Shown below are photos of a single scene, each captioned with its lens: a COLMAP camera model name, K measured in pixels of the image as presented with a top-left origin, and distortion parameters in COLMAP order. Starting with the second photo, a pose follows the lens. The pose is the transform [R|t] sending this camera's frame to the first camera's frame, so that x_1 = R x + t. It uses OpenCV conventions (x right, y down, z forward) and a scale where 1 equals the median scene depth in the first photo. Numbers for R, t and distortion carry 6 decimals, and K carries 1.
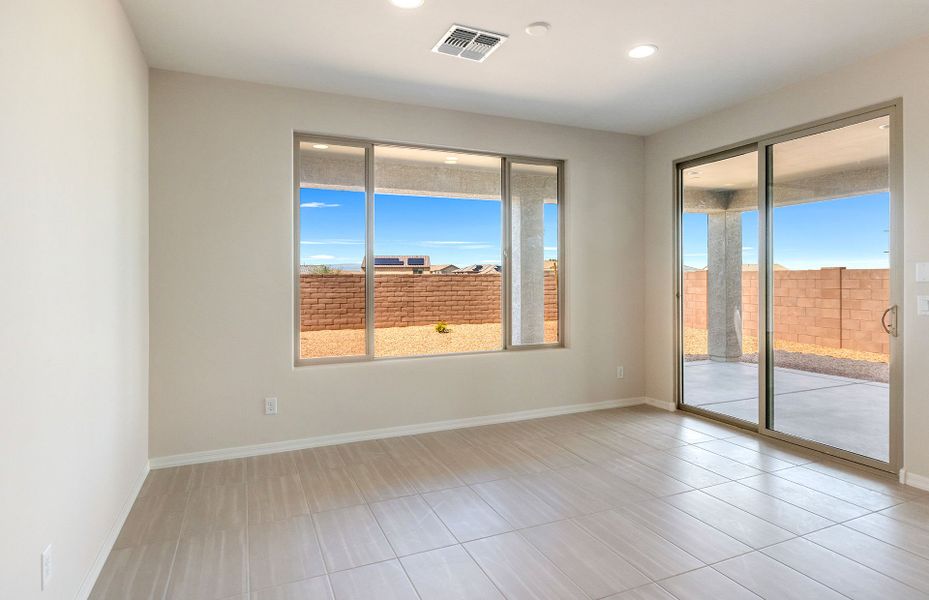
lens RADIAL K [[524.1, 0, 486.2], [0, 524.1, 280.1], [0, 0, 1]] dist [-0.007423, 0.000980]
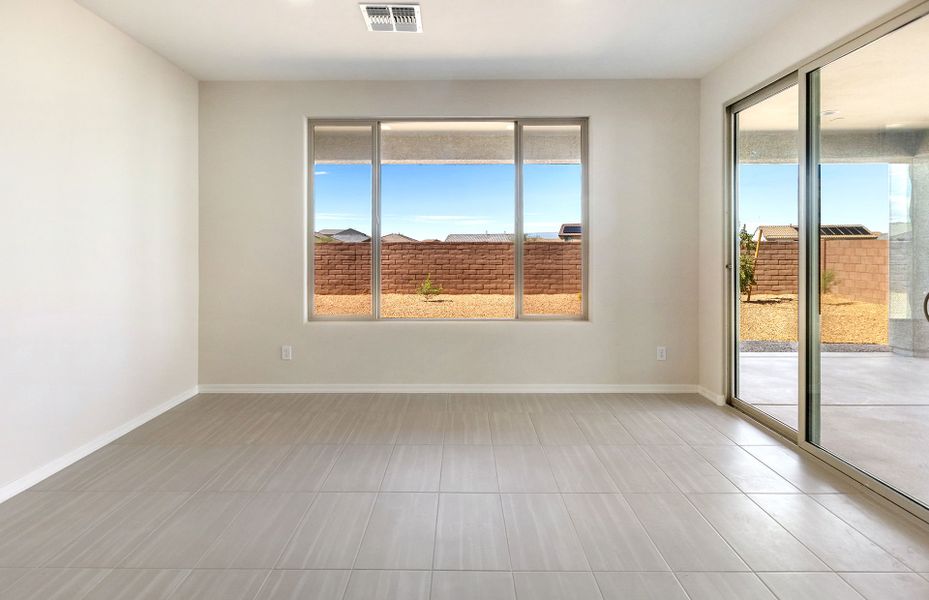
lens RADIAL K [[524.1, 0, 467.6], [0, 524.1, 246.5], [0, 0, 1]] dist [-0.007423, 0.000980]
pose [[0.906238, 0.002676, -0.422760, 0.346072], [-0.003778, 0.999991, -0.001768, 0.001112], [0.422751, 0.003200, 0.906240, 0.078428]]
